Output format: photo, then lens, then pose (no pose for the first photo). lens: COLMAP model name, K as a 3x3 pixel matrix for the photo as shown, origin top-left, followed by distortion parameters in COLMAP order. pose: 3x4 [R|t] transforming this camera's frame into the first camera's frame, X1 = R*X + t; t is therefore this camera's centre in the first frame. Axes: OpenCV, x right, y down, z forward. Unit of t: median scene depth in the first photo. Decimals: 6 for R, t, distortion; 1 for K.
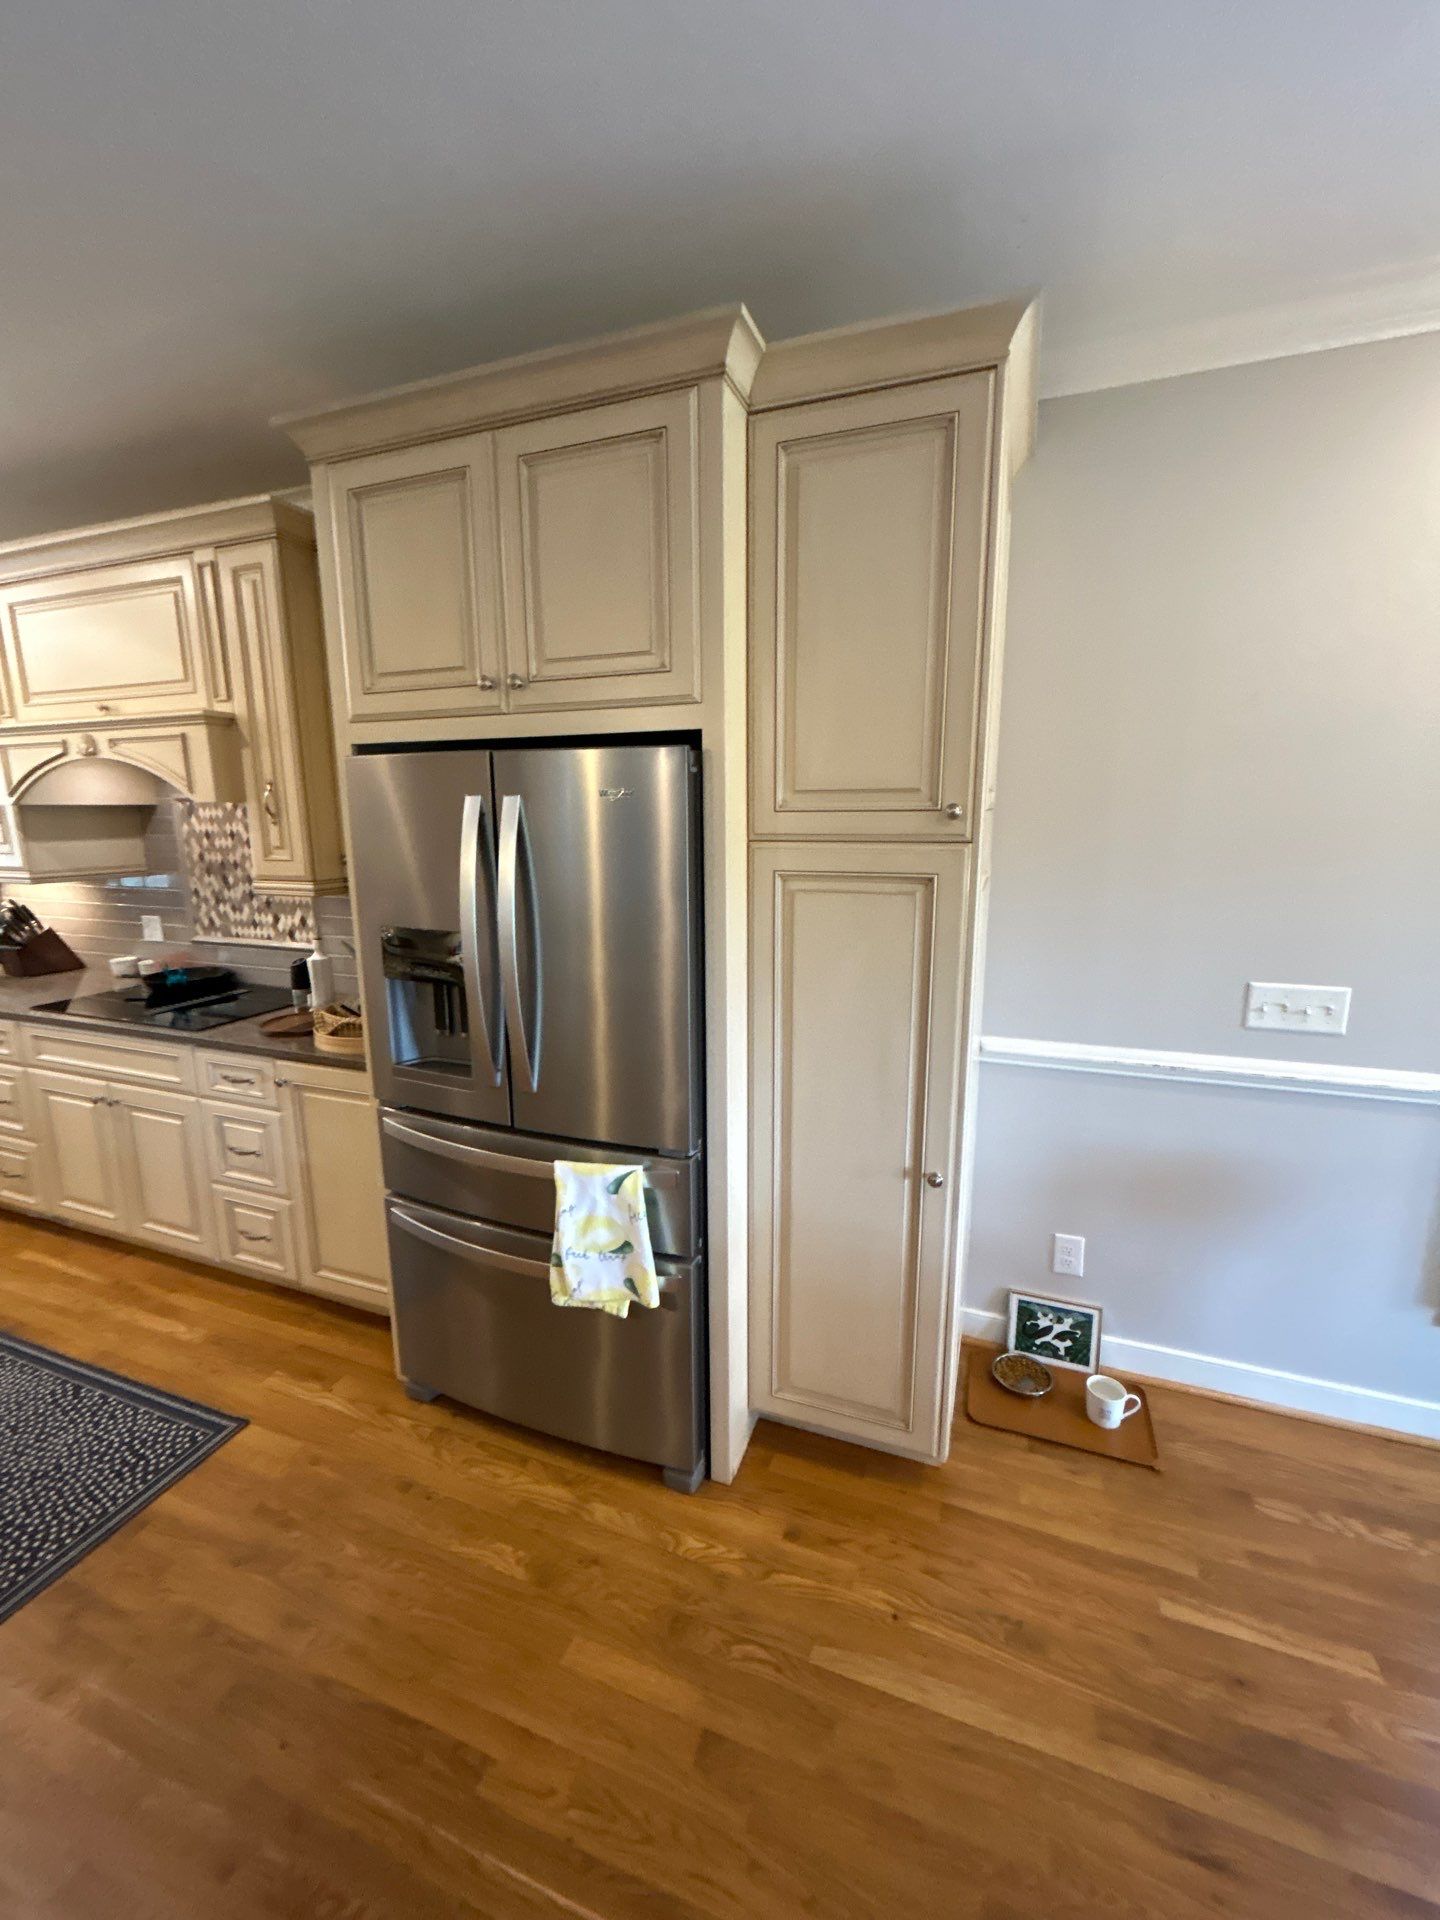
lens RADIAL K [[774.8, 0, 714.2], [0, 774.8, 956.6], [0, 0, 1]] dist [-0.000190, 0.001172]
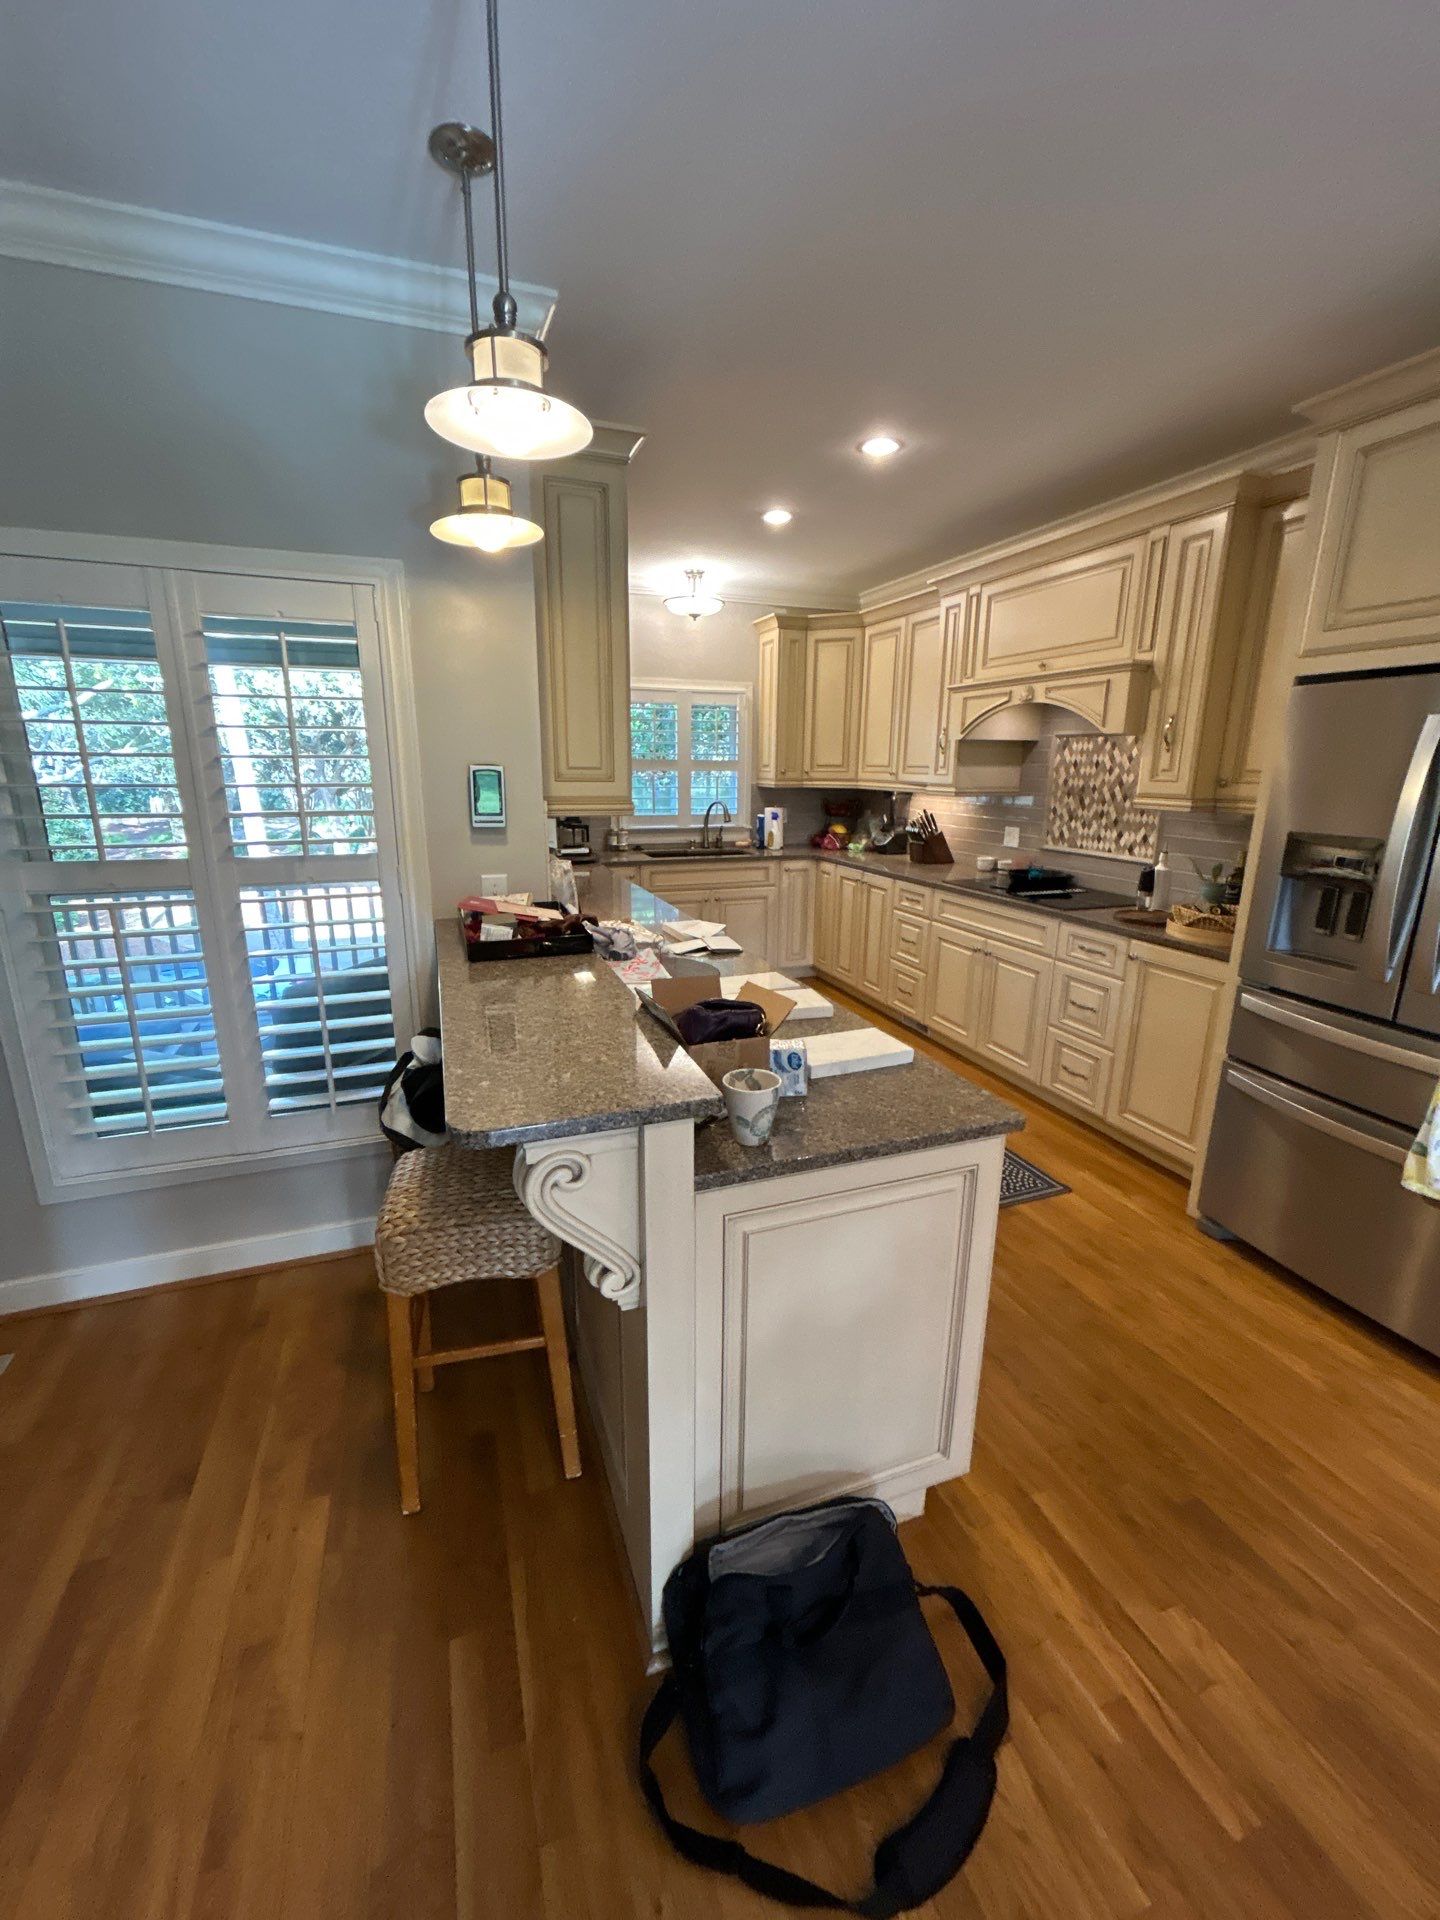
lens RADIAL K [[774.8, 0, 716.9], [0, 774.8, 954.1], [0, 0, 1]] dist [-0.000190, 0.001172]
pose [[0.654522, 0.192500, -0.731126, -0.070441], [-0.151601, 0.980818, 0.122525, 0.093026], [0.740688, 0.030644, 0.671150, -0.308964]]
